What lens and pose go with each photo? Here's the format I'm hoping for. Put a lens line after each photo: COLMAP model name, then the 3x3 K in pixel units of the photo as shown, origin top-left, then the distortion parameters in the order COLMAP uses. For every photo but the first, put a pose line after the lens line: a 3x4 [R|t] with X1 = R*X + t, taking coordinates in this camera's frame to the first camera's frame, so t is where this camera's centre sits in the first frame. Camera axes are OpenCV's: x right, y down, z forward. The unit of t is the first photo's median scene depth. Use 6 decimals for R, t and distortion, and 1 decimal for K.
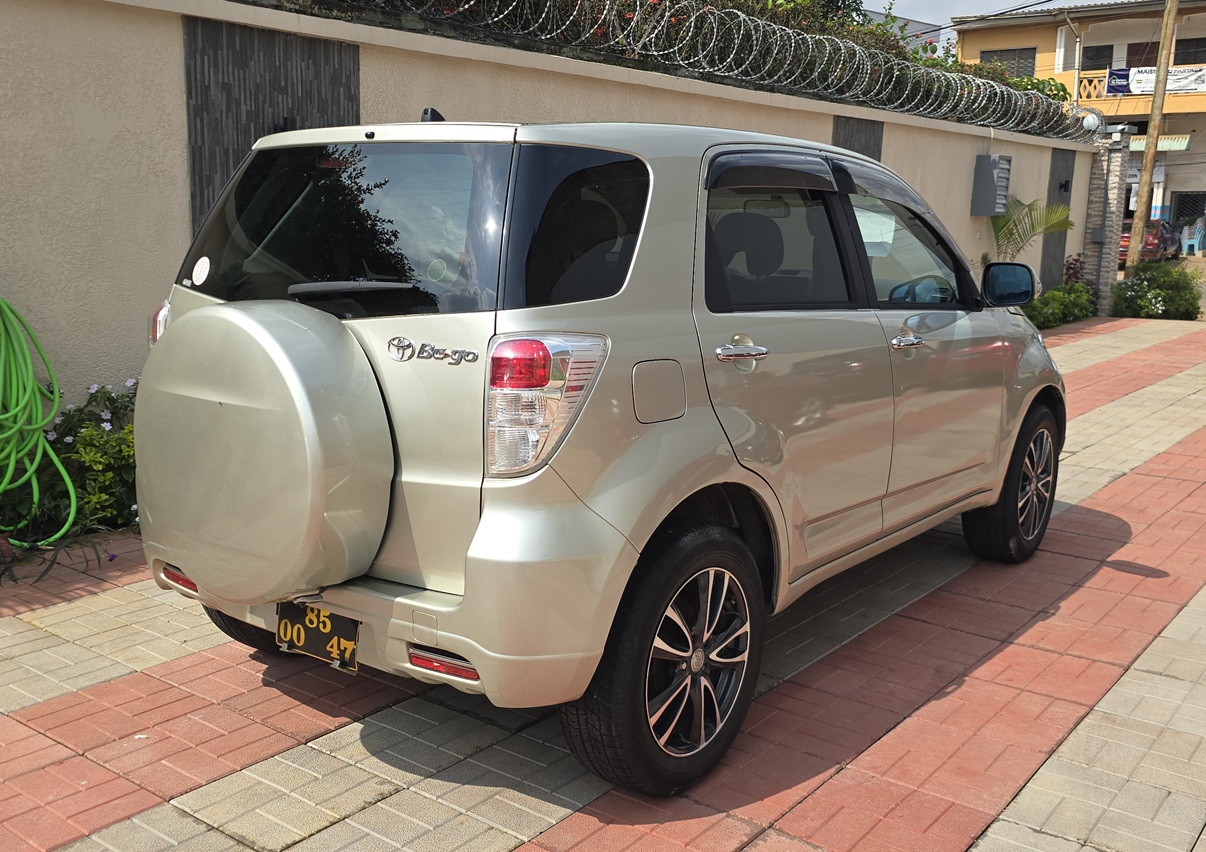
lens RADIAL K [[1175.4, 0, 602.3], [0, 1175.4, 429.2], [0, 0, 1]] dist [0.049901, 0.000000]
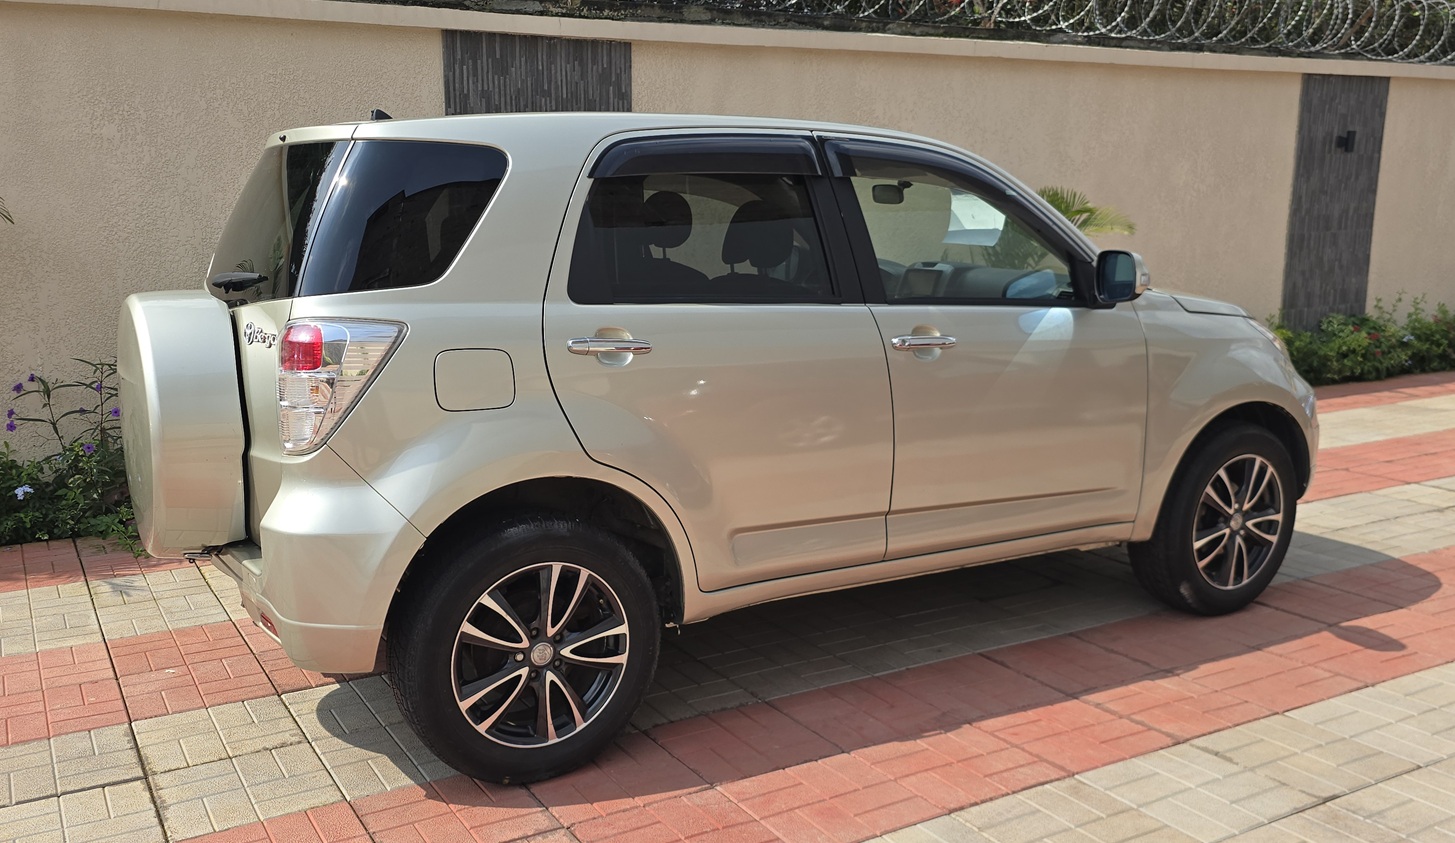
lens RADIAL K [[1259.0, 0, 674.7], [0, 1259.0, 459.8], [0, 0, 1]] dist [0.058909, -0.039282]
pose [[0.917364, 0.053150, -0.394485, 0.367521], [-0.047582, 0.998582, 0.023891, 0.001009], [0.395196, -0.003147, 0.918592, 0.040667]]
